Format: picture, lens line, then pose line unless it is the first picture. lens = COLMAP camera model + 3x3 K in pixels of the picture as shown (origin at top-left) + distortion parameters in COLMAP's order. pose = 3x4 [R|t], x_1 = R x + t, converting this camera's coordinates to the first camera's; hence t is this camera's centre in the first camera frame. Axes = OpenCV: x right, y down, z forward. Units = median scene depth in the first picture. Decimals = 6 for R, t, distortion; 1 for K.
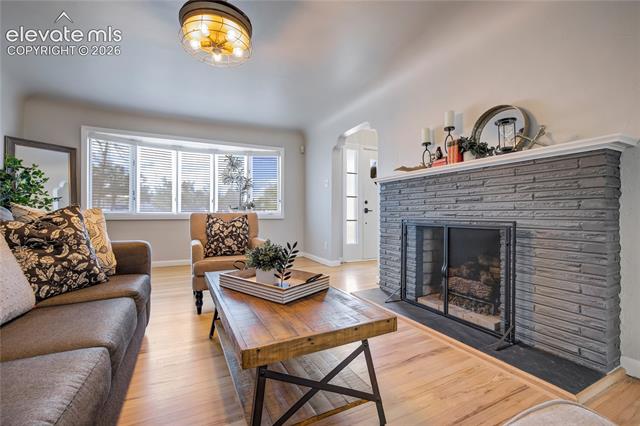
lens RADIAL K [[278.4, 0, 324.5], [0, 278.4, 213.6], [0, 0, 1]] dist [-0.010423, 0.000384]
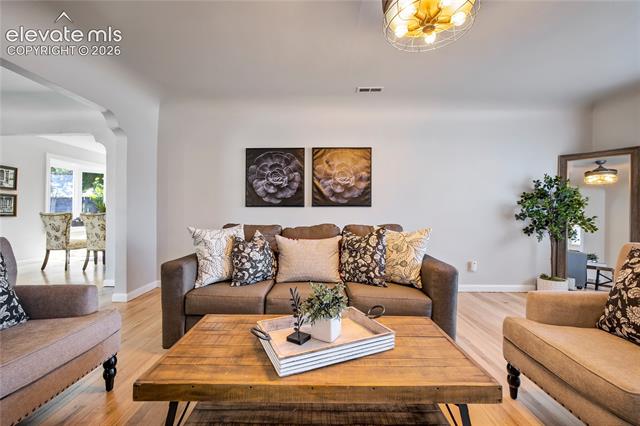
lens RADIAL K [[278.4, 0, 317.6], [0, 278.4, 211.5], [0, 0, 1]] dist [-0.010423, 0.000384]
pose [[-0.470095, 0.000309, -0.882616, 0.302278], [-0.008009, 0.999957, 0.004615, -0.066963], [0.882580, 0.009238, -0.470072, 0.787740]]
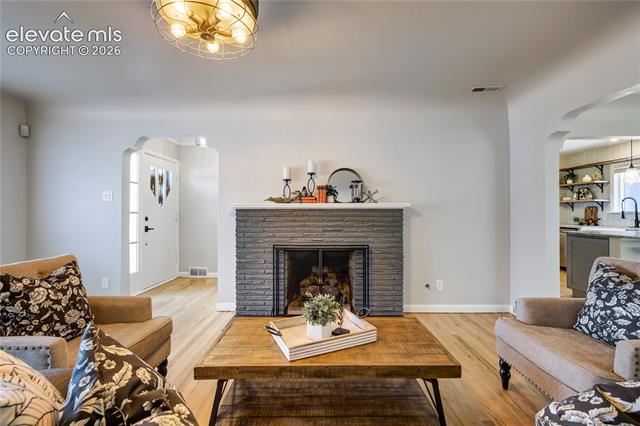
lens RADIAL K [[278.4, 0, 325.8], [0, 278.4, 209.8], [0, 0, 1]] dist [-0.010423, 0.000384]
pose [[0.456277, 0.010757, 0.889773, -0.633354], [-0.002772, 0.999939, -0.010667, -0.112746], [-0.889833, 0.002400, 0.456279, 0.306985]]
